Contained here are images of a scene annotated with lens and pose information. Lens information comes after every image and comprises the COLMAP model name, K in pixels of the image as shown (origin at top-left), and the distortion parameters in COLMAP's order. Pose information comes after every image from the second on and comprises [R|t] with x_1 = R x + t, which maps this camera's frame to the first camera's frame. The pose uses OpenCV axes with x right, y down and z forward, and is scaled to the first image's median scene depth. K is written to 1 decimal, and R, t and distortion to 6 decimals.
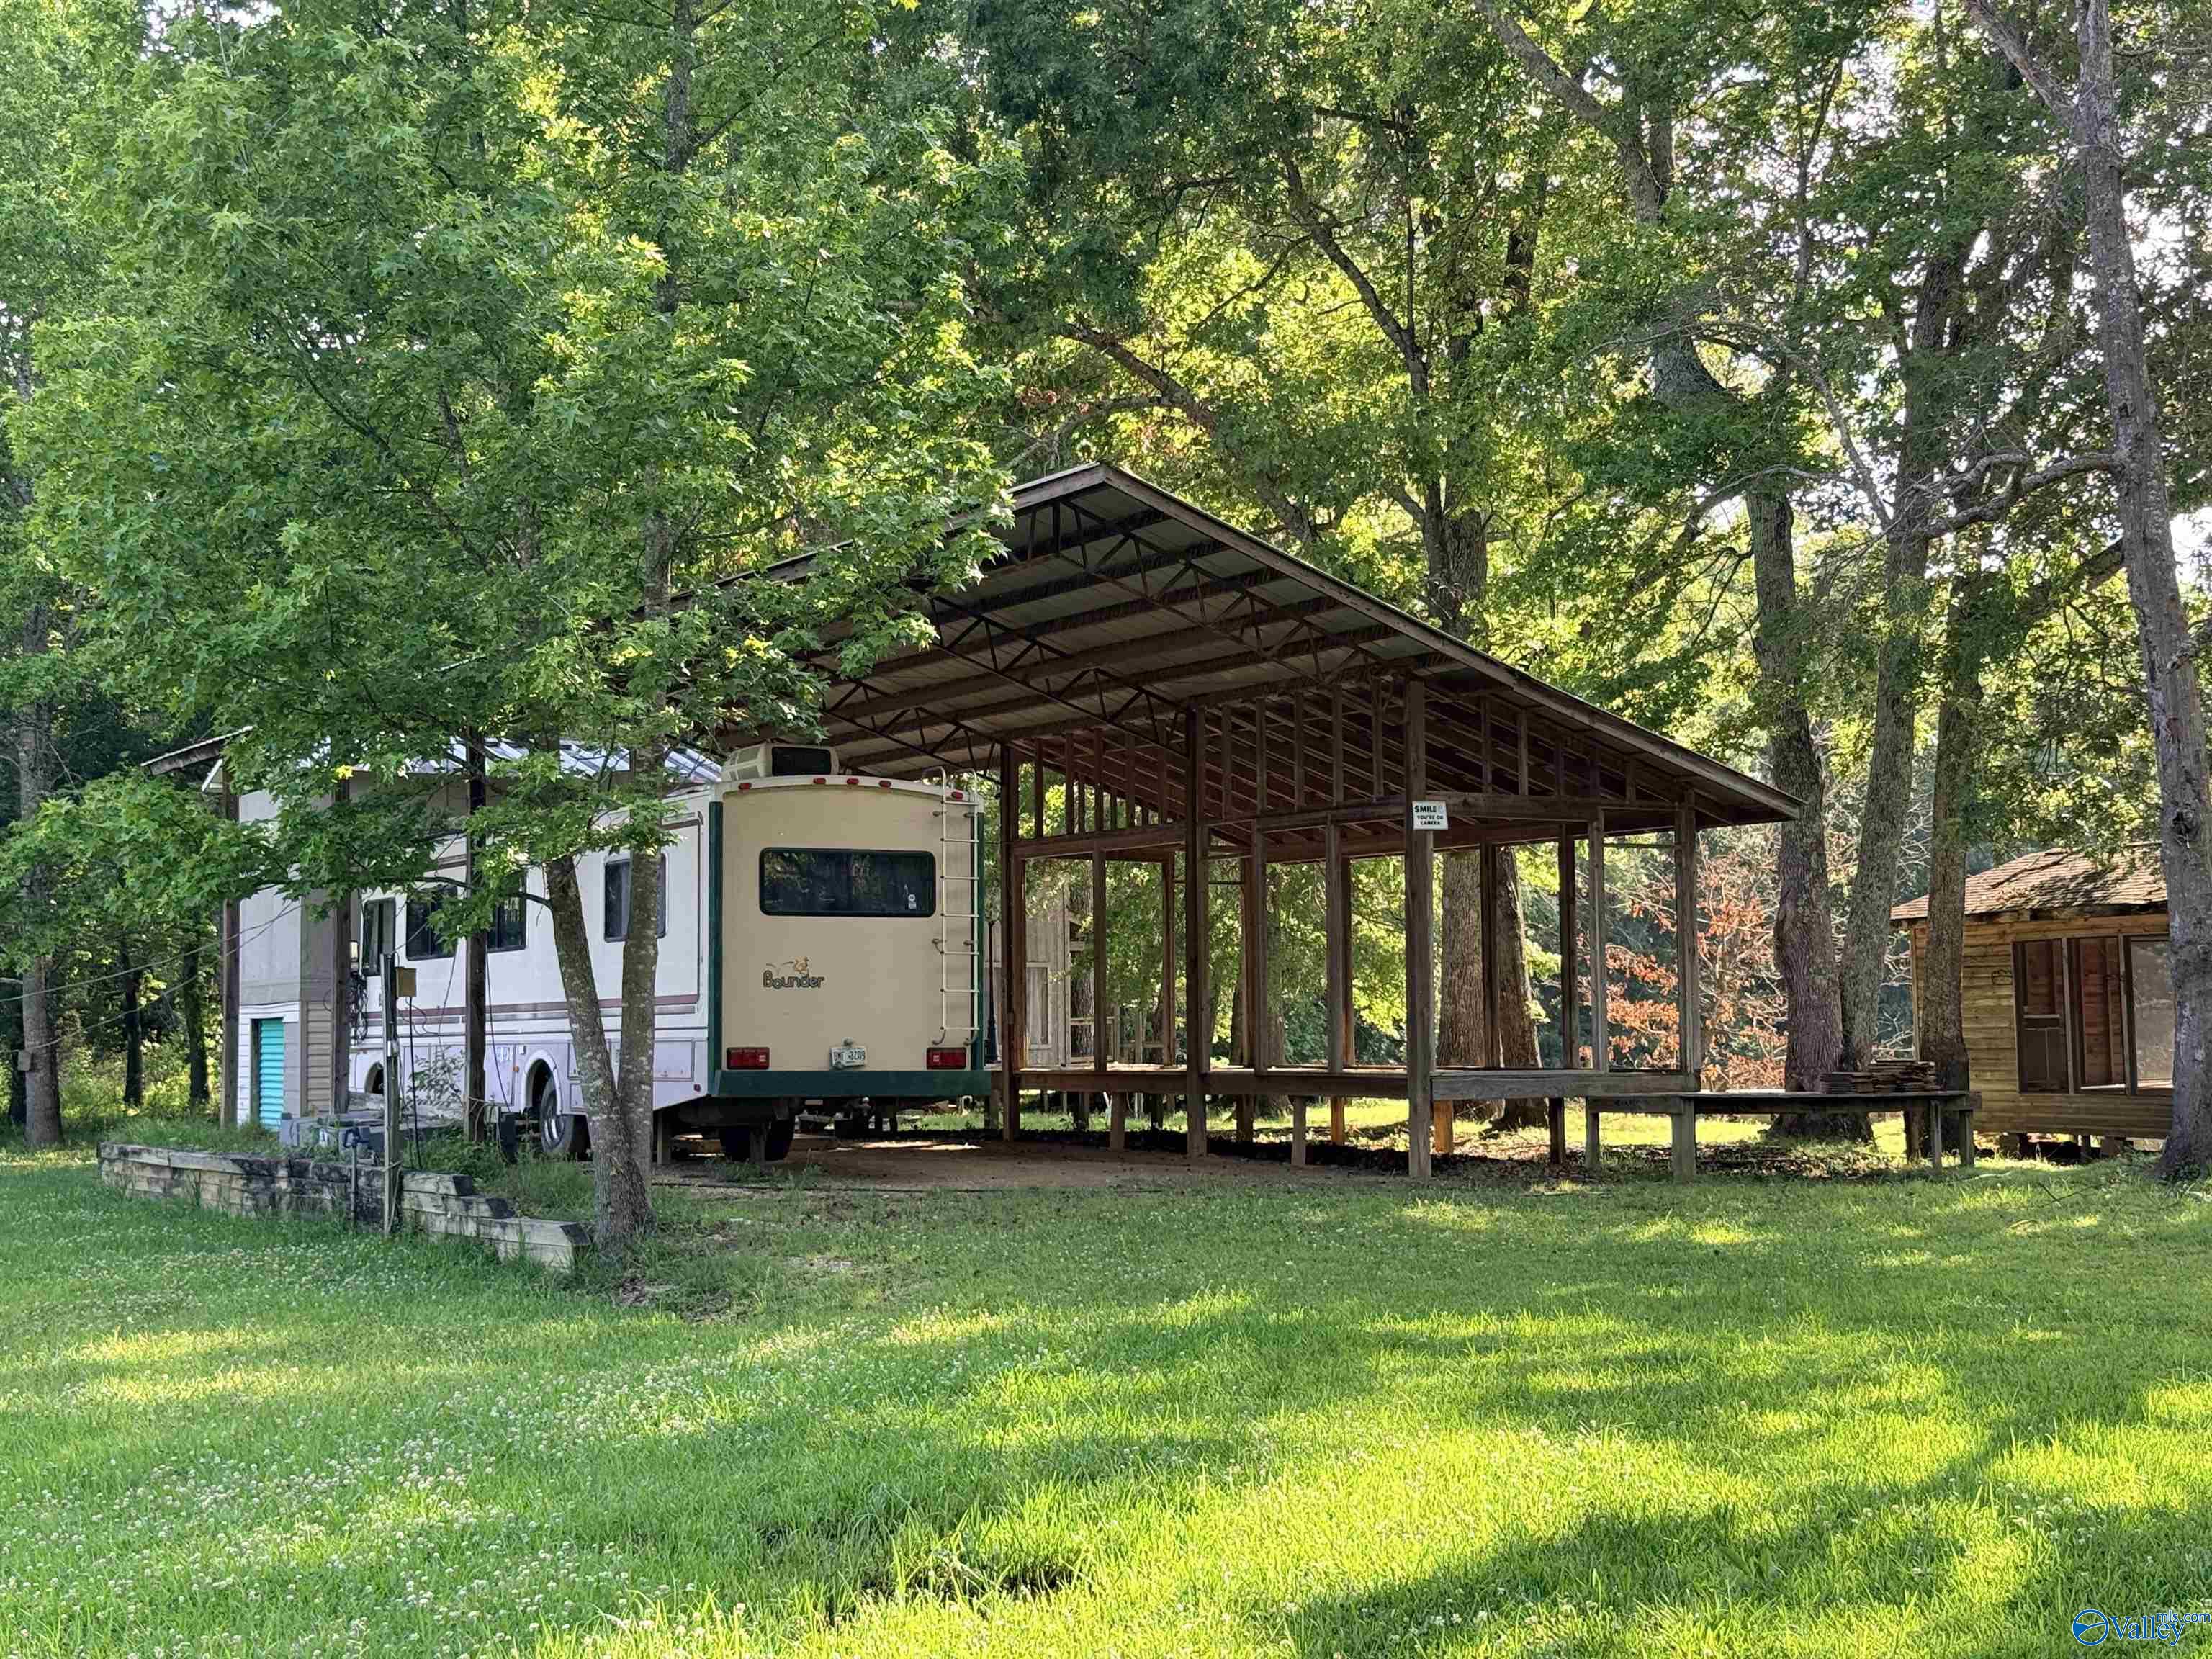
lens RADIAL K [[3043.1, 0, 1106.7], [0, 3043.1, 826.7], [0, 0, 1]] dist [0.122396, 0.000000]
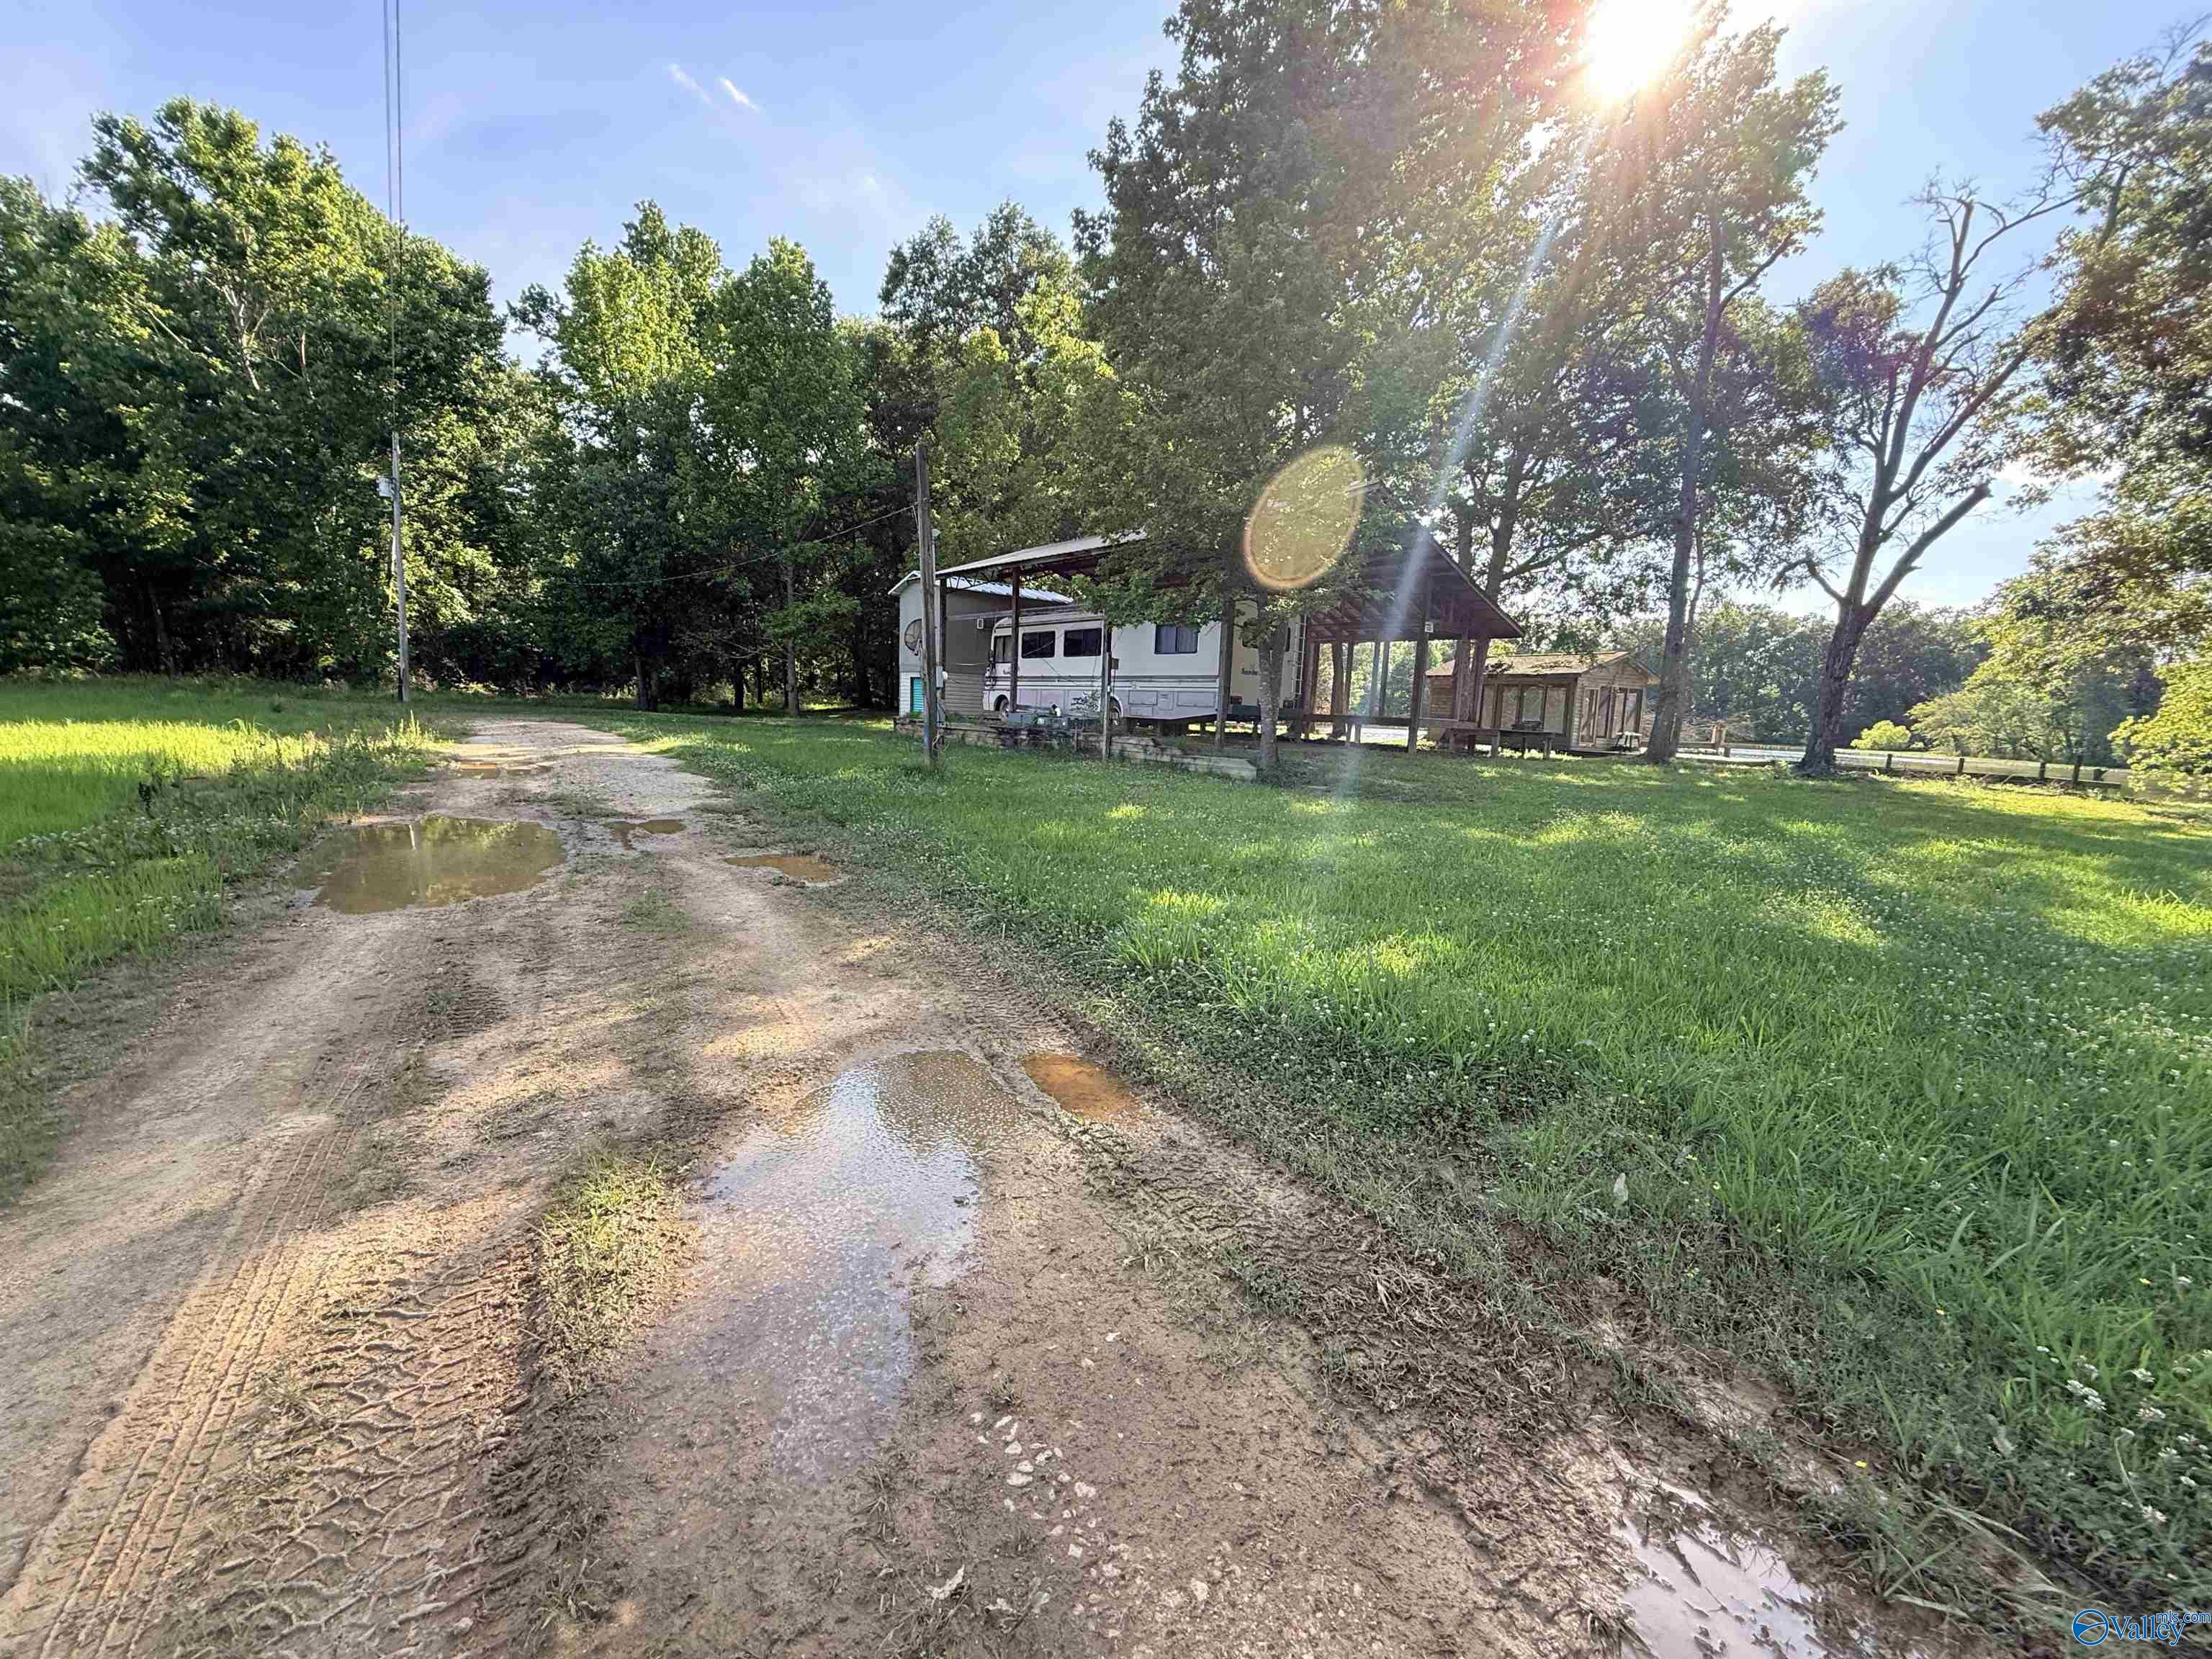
lens RADIAL K [[881.3, 0, 1103.8], [0, 881.3, 829.9], [0, 0, 1]] dist [-0.000072, -0.000188]
pose [[0.983995, 0.026339, 0.176240, -0.331340], [-0.062404, 0.977322, 0.202353, 0.034056], [-0.166914, -0.210112, 0.963324, 0.220522]]
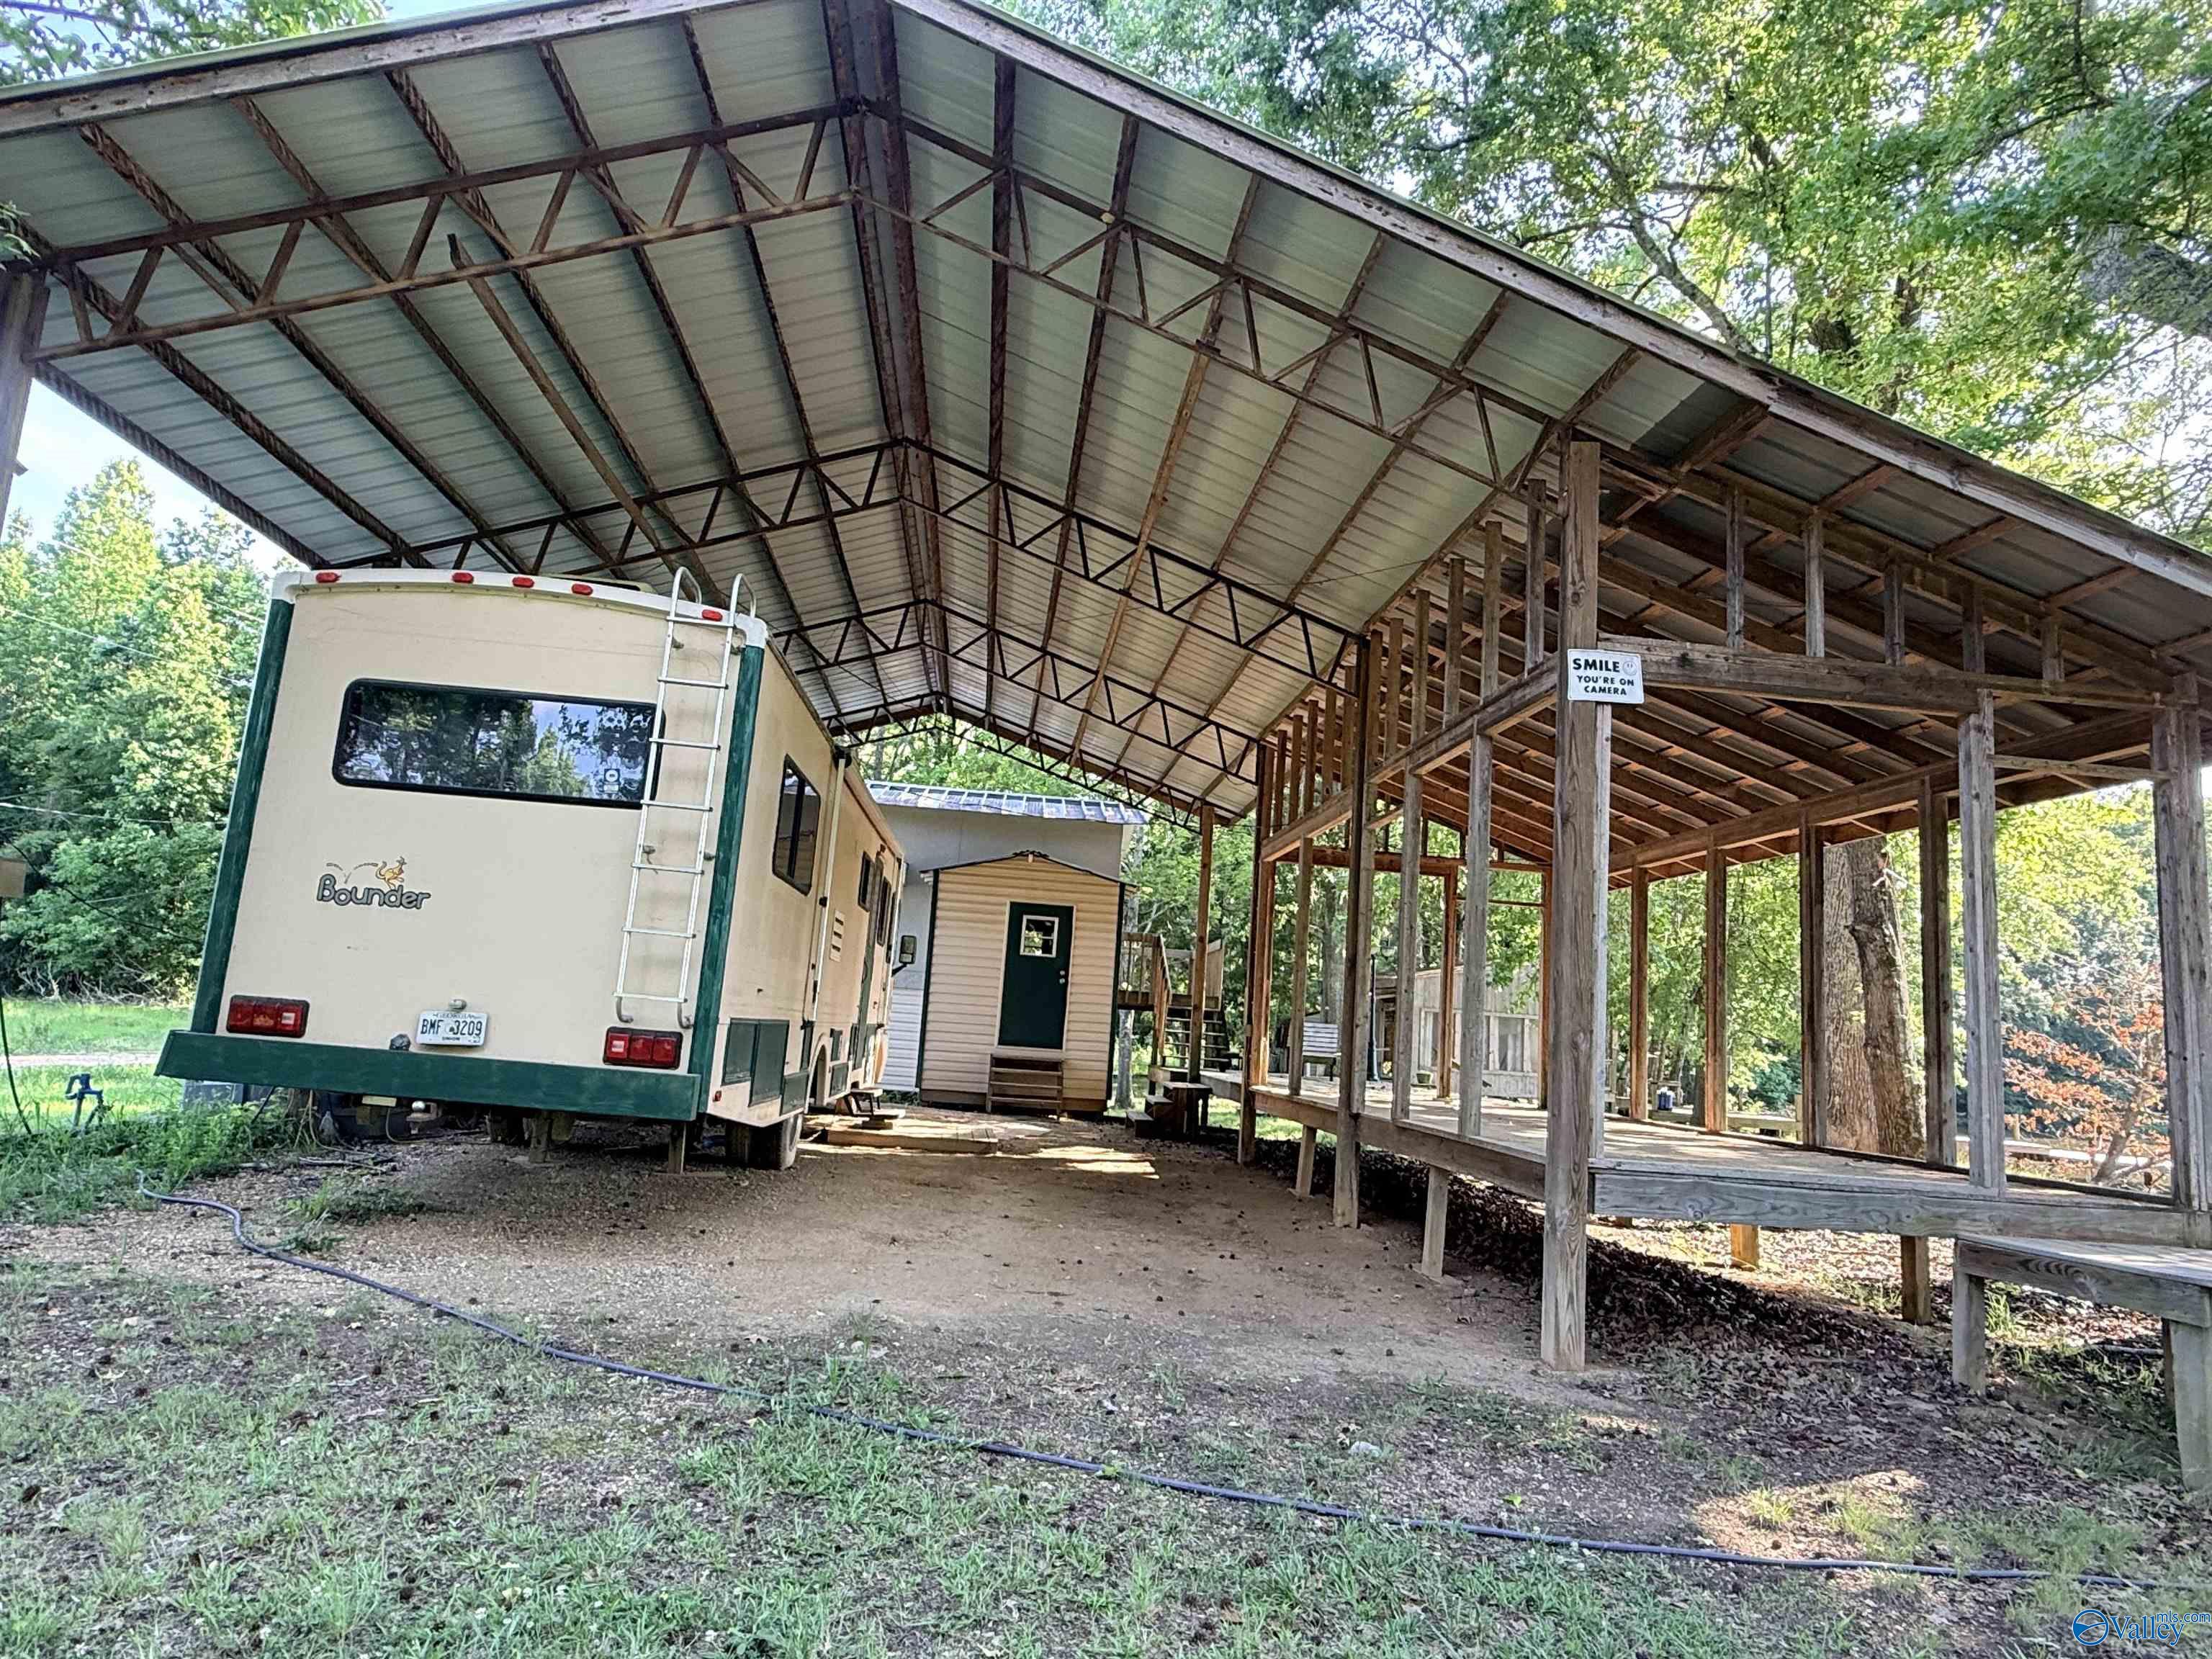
lens RADIAL K [[1297.6, 0, 1106.8], [0, 1297.6, 836.5], [0, 0, 1]] dist [-0.002559, 0.001218]
pose [[0.896311, 0.008384, -0.443348, 0.129289], [-0.051500, 0.995023, -0.085300, 0.048759], [0.440426, 0.099288, 0.892282, 0.759434]]
